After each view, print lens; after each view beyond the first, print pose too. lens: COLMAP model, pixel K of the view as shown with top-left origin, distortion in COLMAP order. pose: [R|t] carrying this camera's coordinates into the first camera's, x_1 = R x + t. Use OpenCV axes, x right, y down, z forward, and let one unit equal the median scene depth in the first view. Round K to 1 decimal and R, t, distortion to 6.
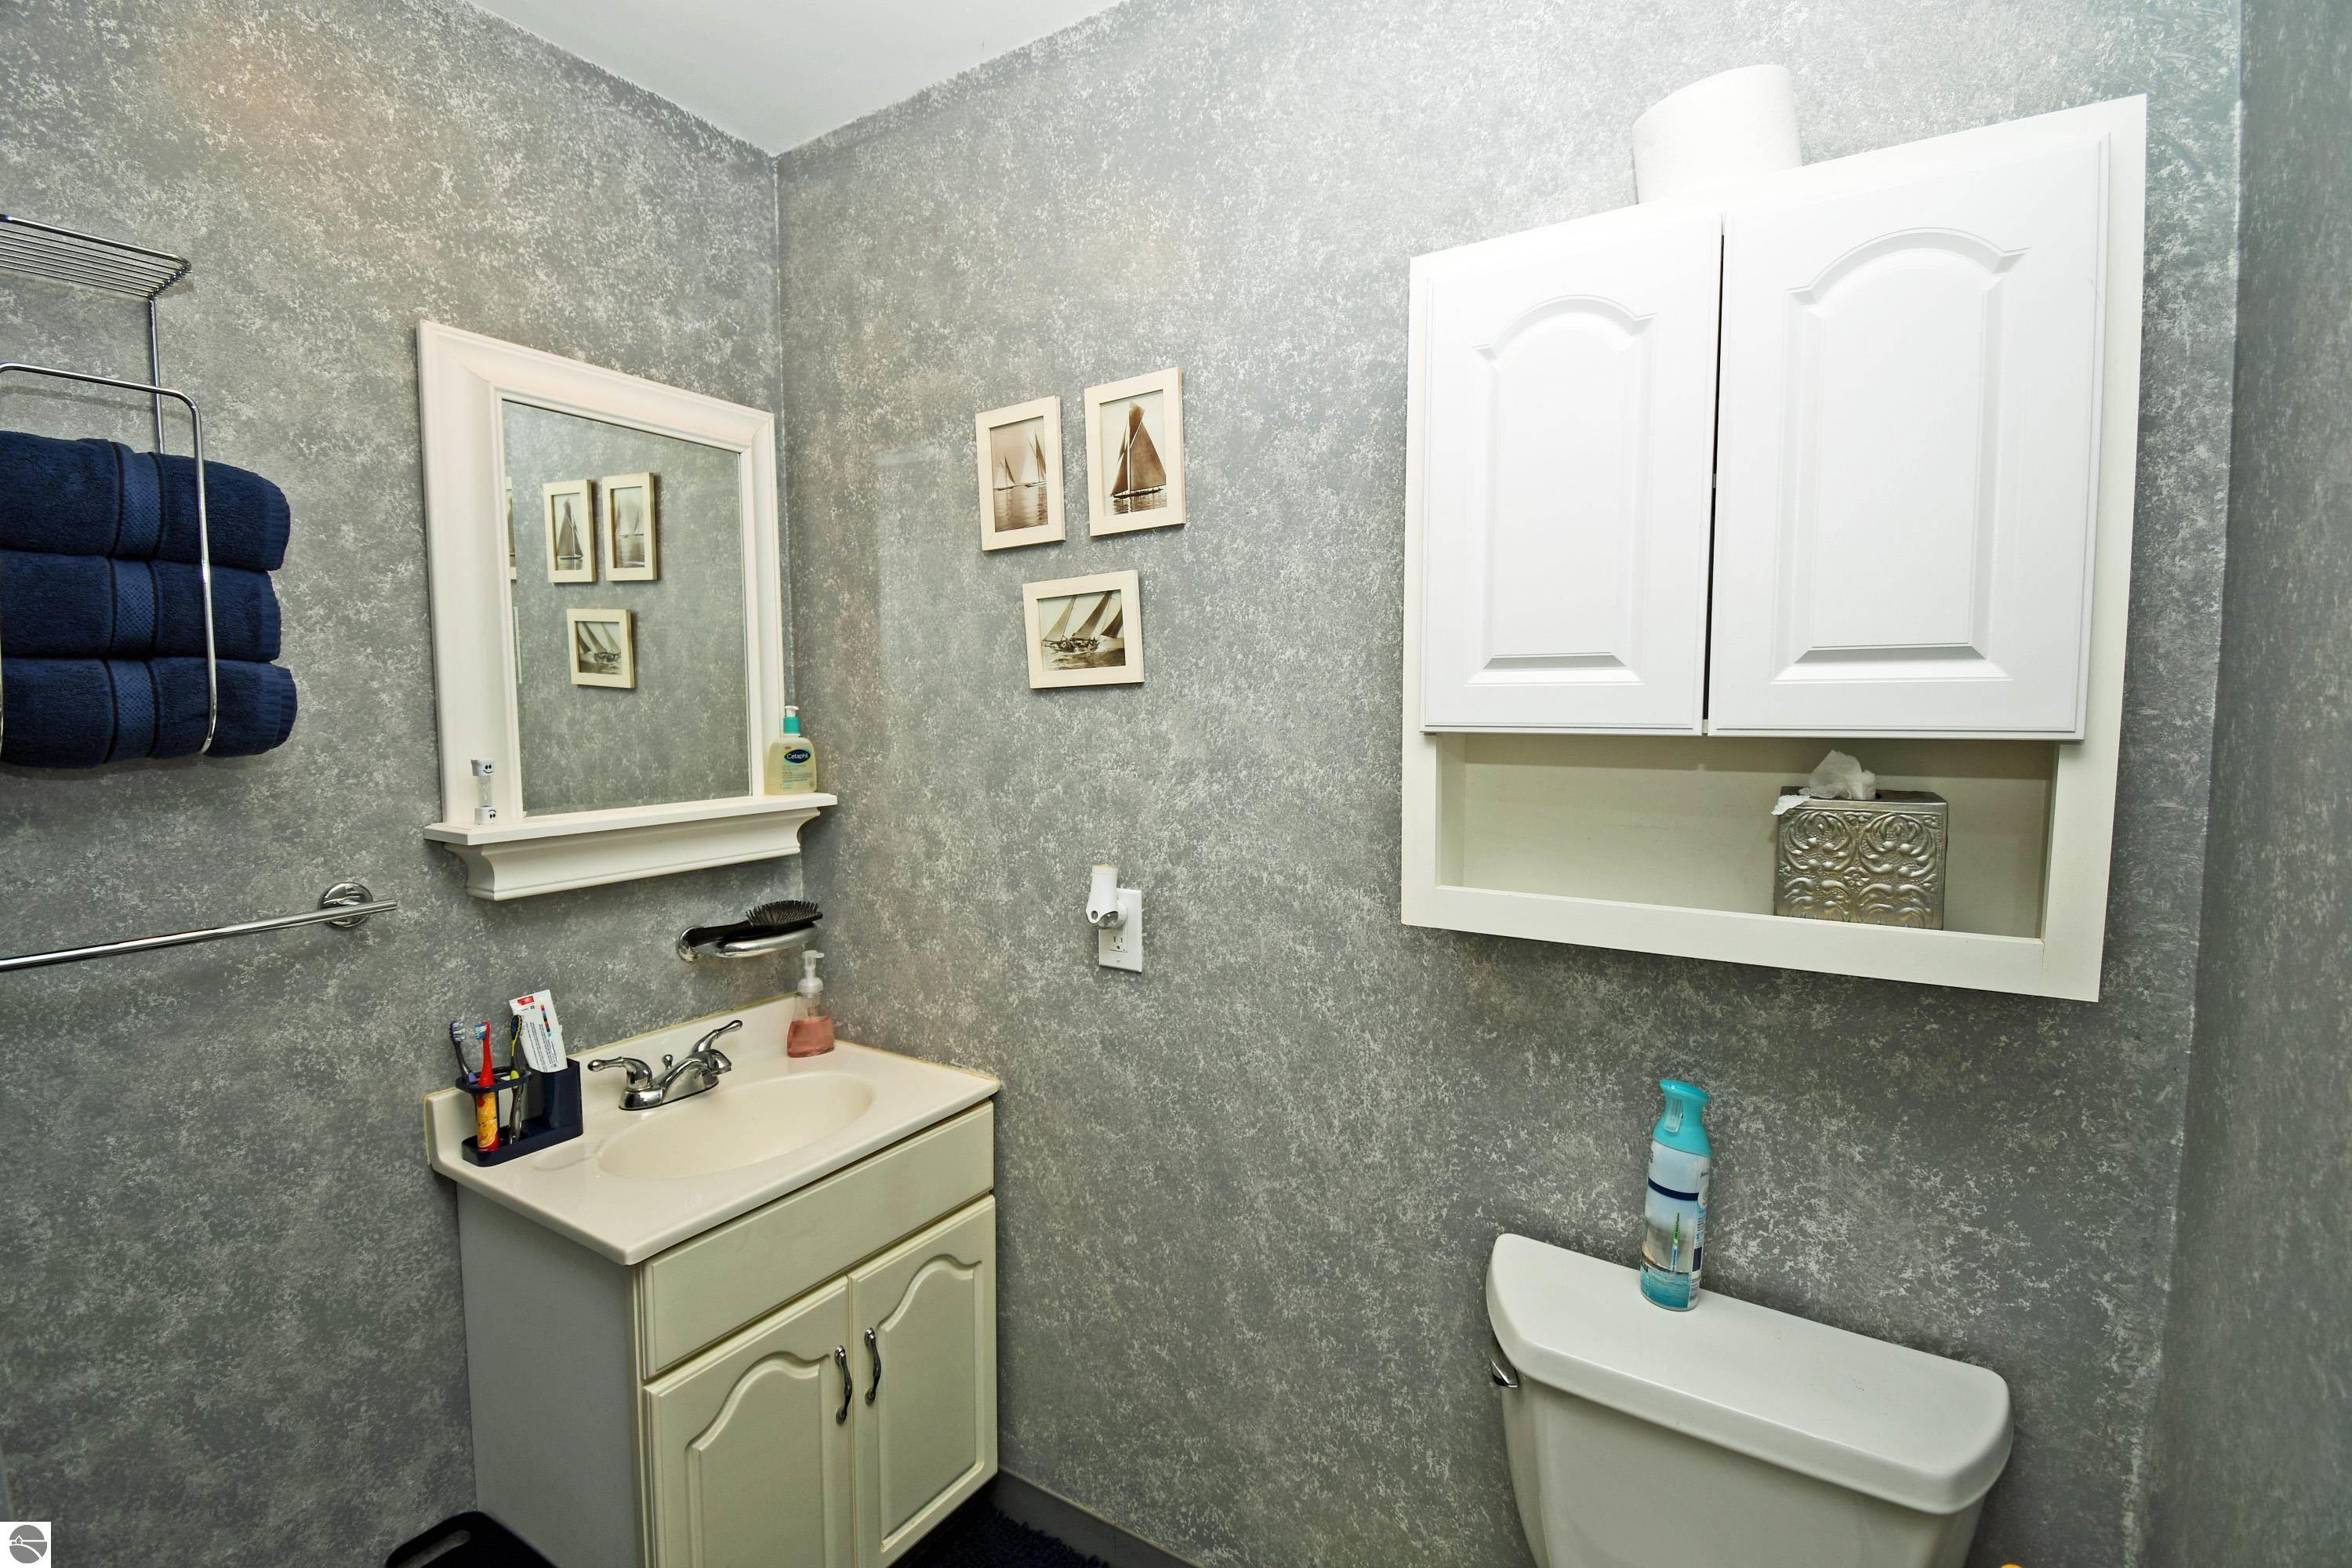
lens RADIAL K [[1034.5, 0, 1173.1], [0, 1034.5, 782.2], [0, 0, 1]] dist [0.022056, -0.027310]
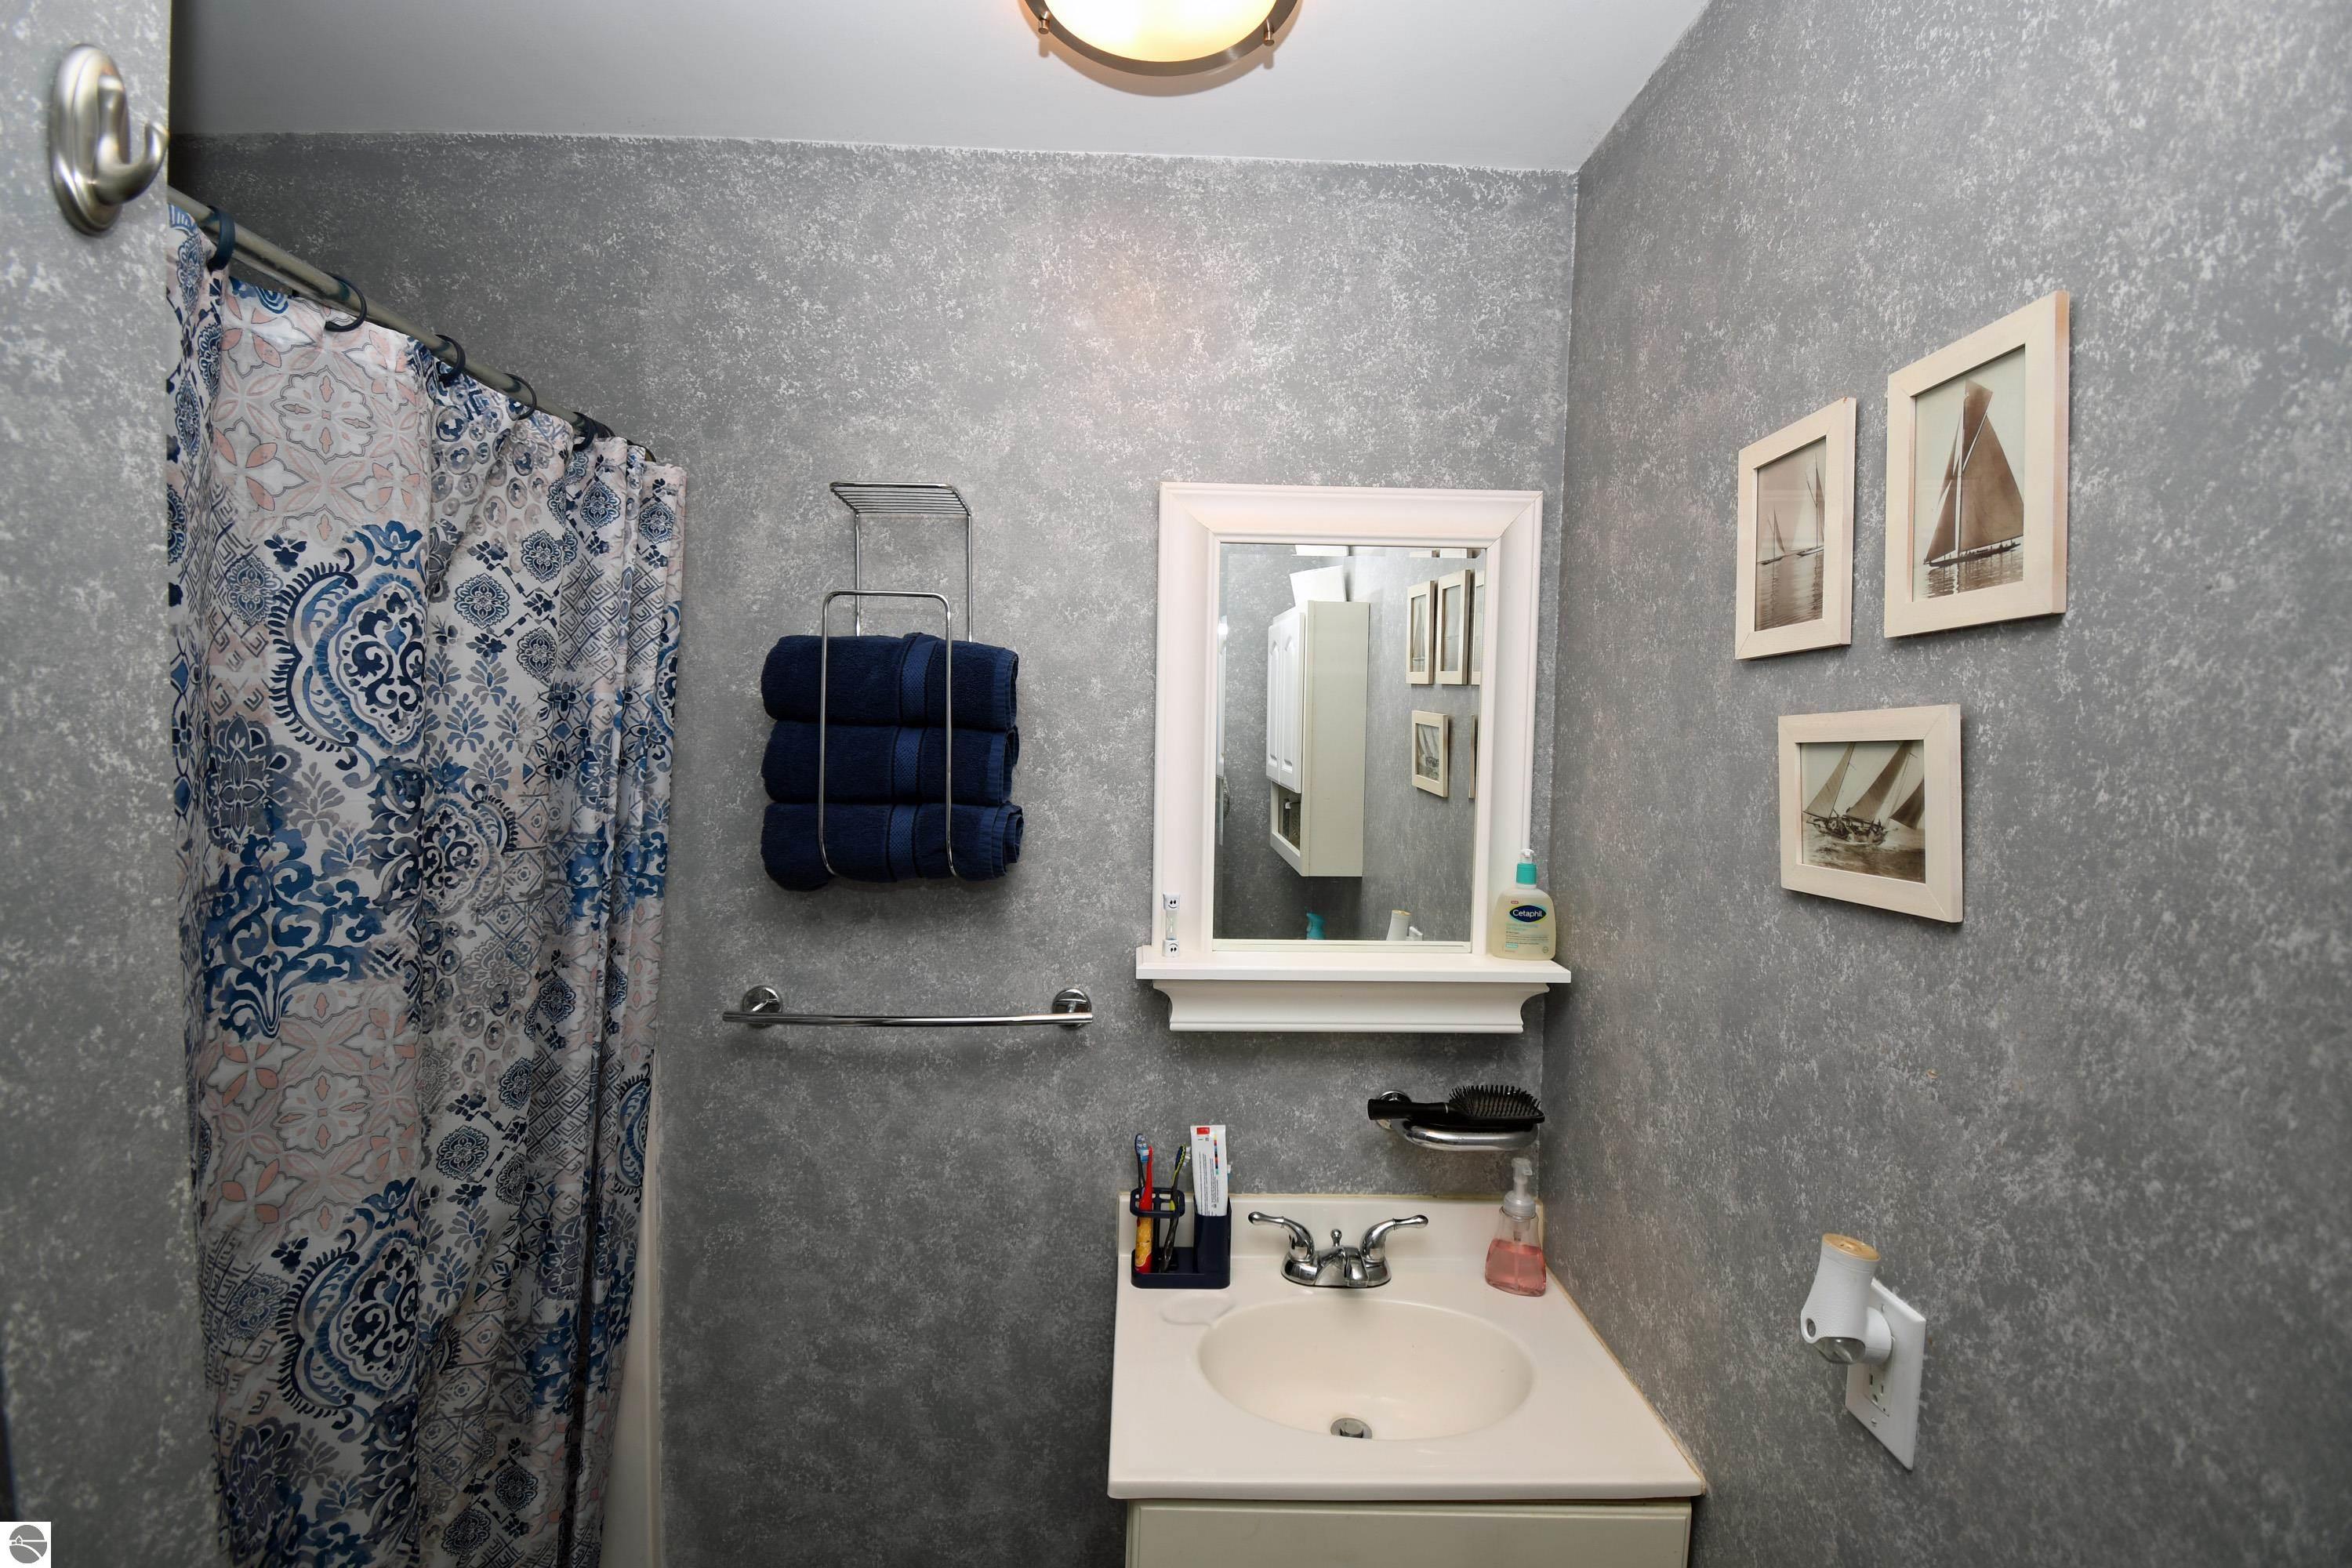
lens RADIAL K [[1034.5, 0, 1173.1], [0, 1034.5, 782.2], [0, 0, 1]] dist [0.022056, -0.027310]
pose [[0.552406, 0.060831, -0.831353, 0.177139], [-0.086904, 0.996102, 0.015141, -0.139061], [0.829033, 0.063884, 0.555539, 0.391666]]
